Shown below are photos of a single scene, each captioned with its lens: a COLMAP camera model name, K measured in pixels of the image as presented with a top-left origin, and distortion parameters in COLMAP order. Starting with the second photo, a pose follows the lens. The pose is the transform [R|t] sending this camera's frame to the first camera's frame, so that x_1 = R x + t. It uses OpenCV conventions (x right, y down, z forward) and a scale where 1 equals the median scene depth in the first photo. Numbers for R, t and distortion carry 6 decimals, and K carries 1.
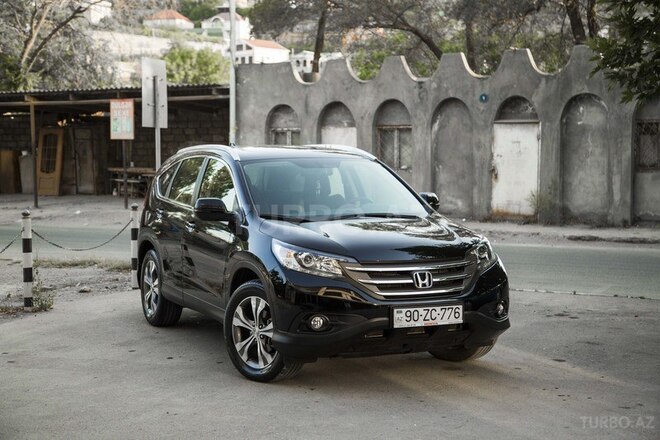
lens RADIAL K [[1105.1, 0, 330.0], [0, 1105.1, 220.0], [0, 0, 1]] dist [0.223137, -0.031573]
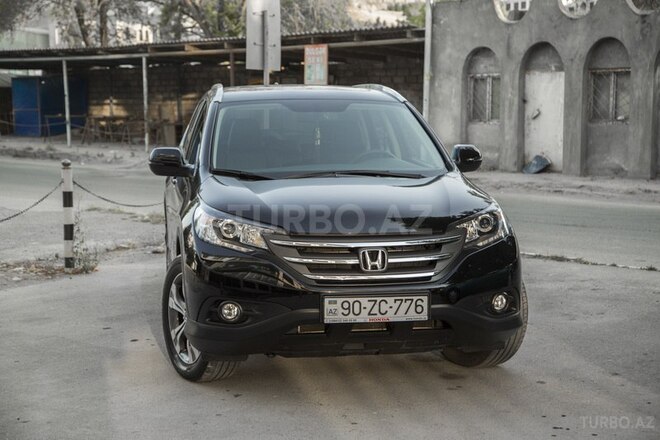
lens RADIAL K [[1136.4, 0, 330.0], [0, 1136.4, 220.0], [0, 0, 1]] dist [0.302740, -0.038087]
pose [[0.967563, 0.029775, -0.250869, 0.127082], [-0.020138, 0.998960, 0.040895, -0.002010], [0.251826, -0.034516, 0.967157, 0.128984]]
